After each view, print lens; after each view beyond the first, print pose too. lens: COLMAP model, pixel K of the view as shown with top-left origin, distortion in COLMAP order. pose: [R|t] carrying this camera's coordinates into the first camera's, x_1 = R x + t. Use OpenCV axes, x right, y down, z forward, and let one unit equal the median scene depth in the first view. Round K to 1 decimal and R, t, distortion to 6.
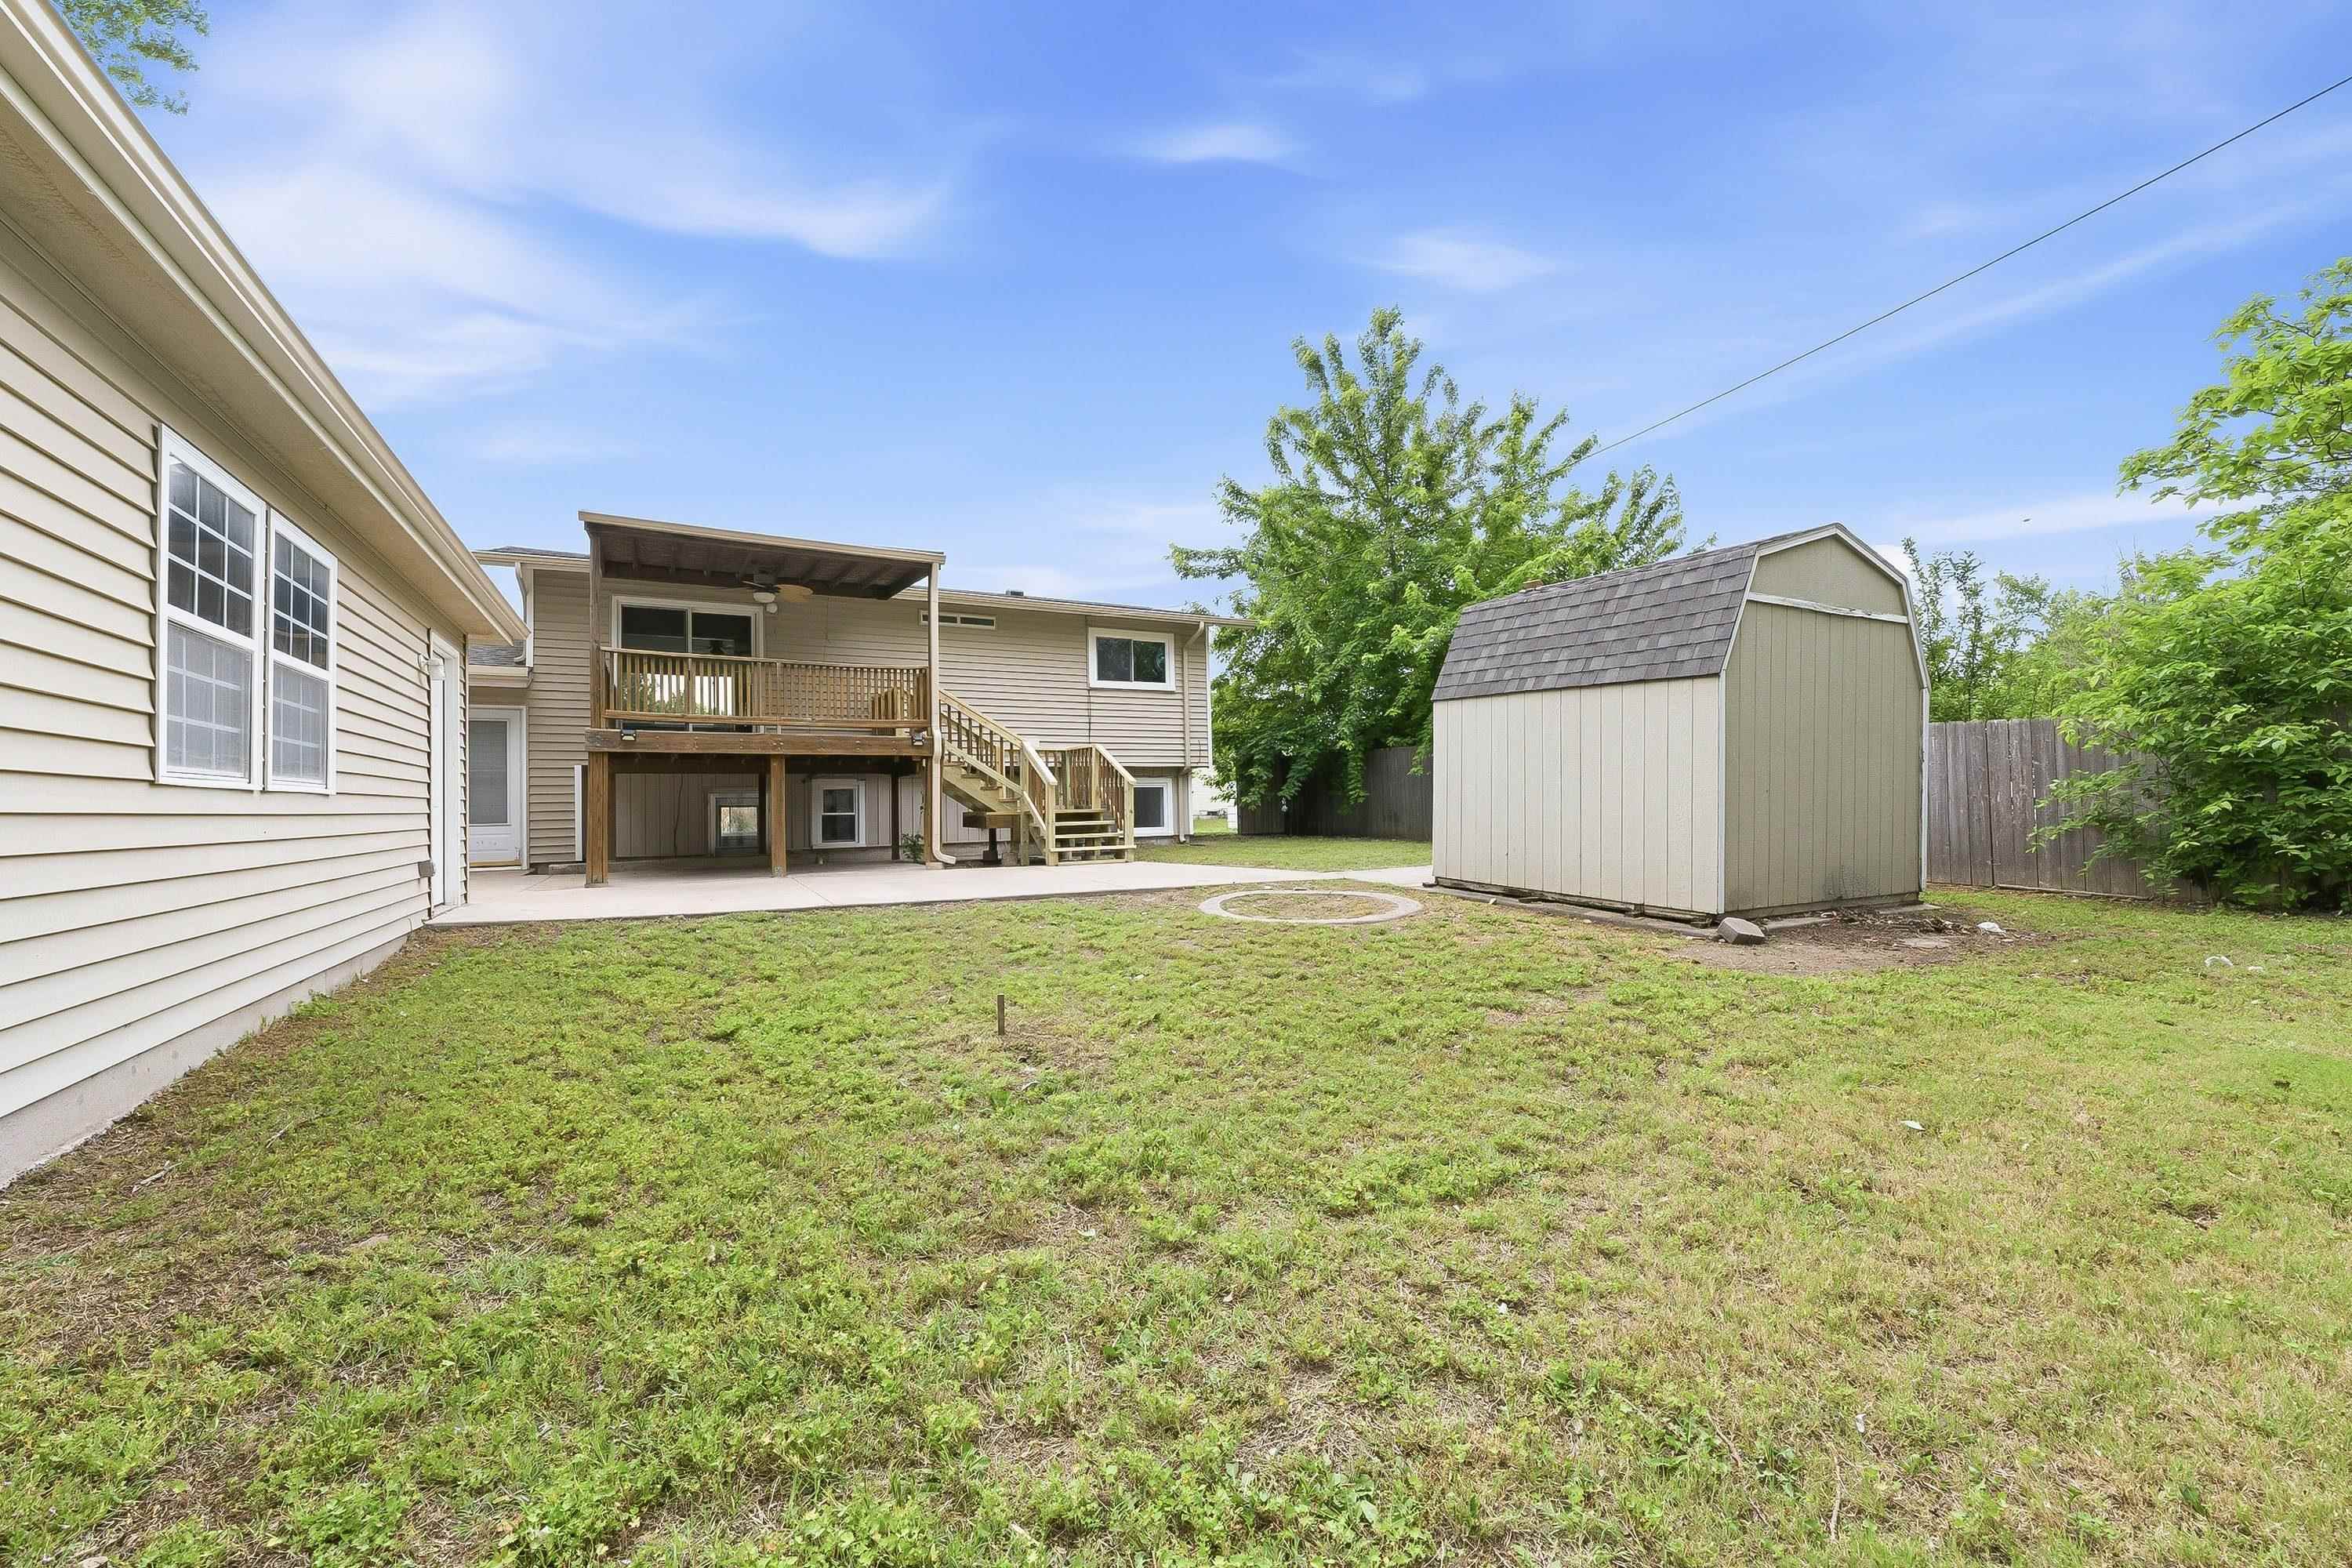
lens RADIAL K [[926.4, 0, 1178.8], [0, 926.4, 792.3], [0, 0, 1]] dist [0.000194, 0.000053]
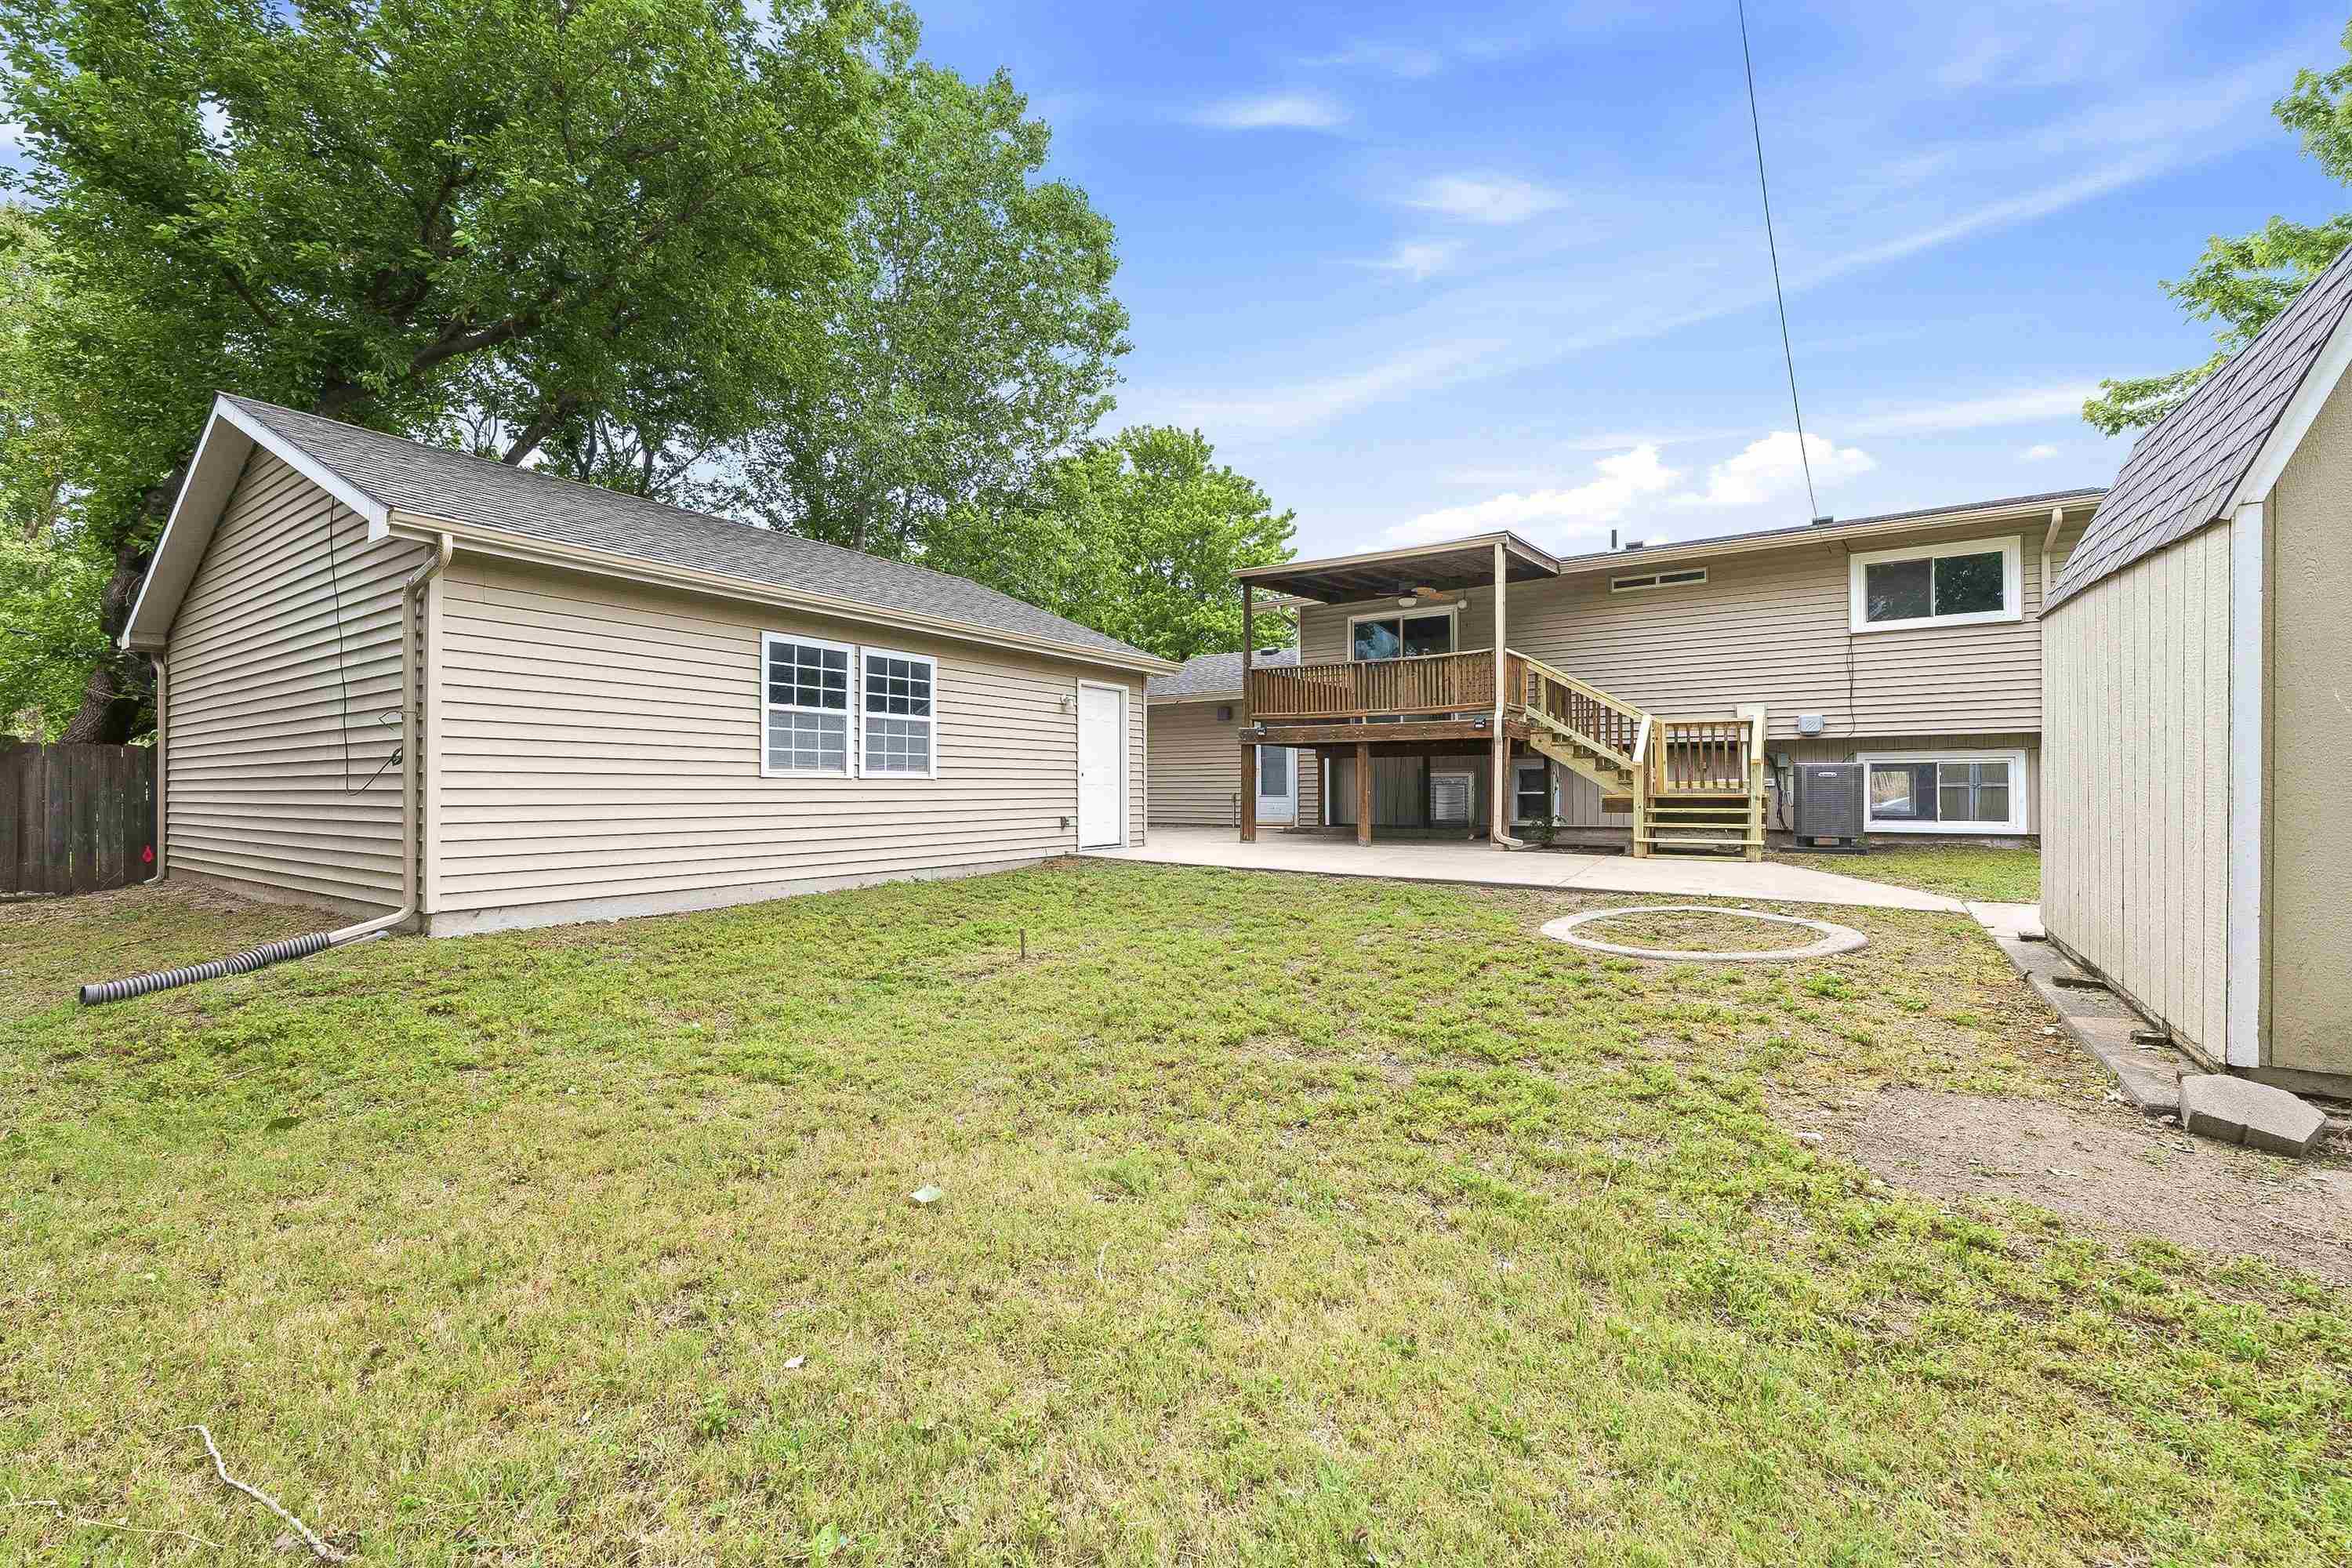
lens RADIAL K [[927.2, 0, 1177.4], [0, 927.2, 774.7], [0, 0, 1]] dist [0.000741, 0.000112]
pose [[0.483863, 0.001507, -0.875142, 0.436621], [0.005525, 0.999973, 0.004777, -0.005494], [0.875126, -0.007147, 0.483842, 0.210429]]
